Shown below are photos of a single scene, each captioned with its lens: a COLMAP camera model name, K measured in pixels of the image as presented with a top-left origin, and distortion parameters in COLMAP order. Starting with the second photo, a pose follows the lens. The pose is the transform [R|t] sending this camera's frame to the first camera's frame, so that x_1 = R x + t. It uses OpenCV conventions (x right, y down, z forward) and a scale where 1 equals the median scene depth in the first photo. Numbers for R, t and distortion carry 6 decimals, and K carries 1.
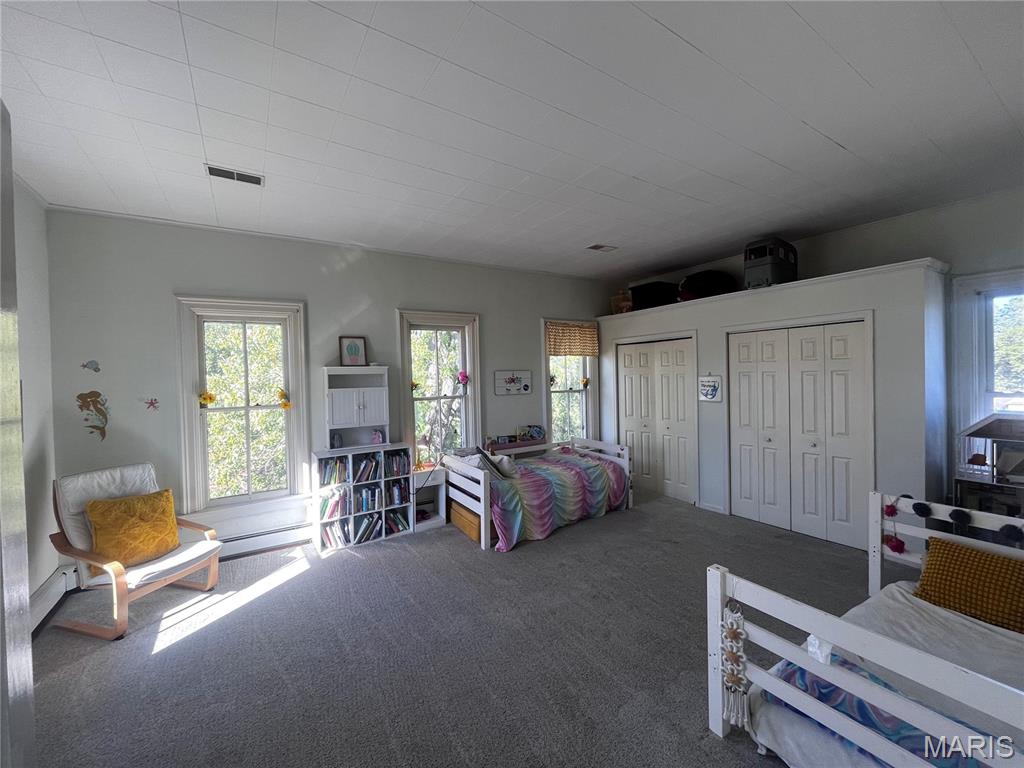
lens RADIAL K [[414.6, 0, 514.5], [0, 414.6, 381.6], [0, 0, 1]] dist [-0.001035, 0.000067]
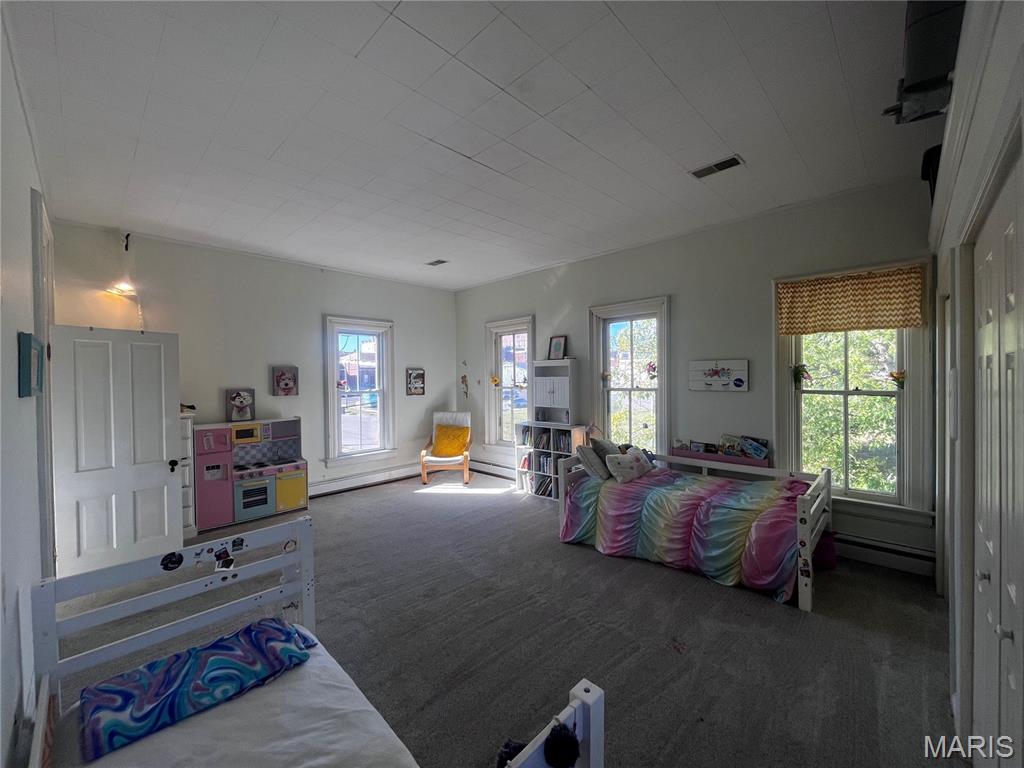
lens RADIAL K [[414.6, 0, 510.8], [0, 414.6, 381.8], [0, 0, 1]] dist [-0.001035, 0.000067]
pose [[0.226614, 0.035772, -0.973327, 0.857580], [-0.005446, 0.999356, 0.035461, -0.014374], [0.973969, -0.002735, 0.226663, 0.604991]]
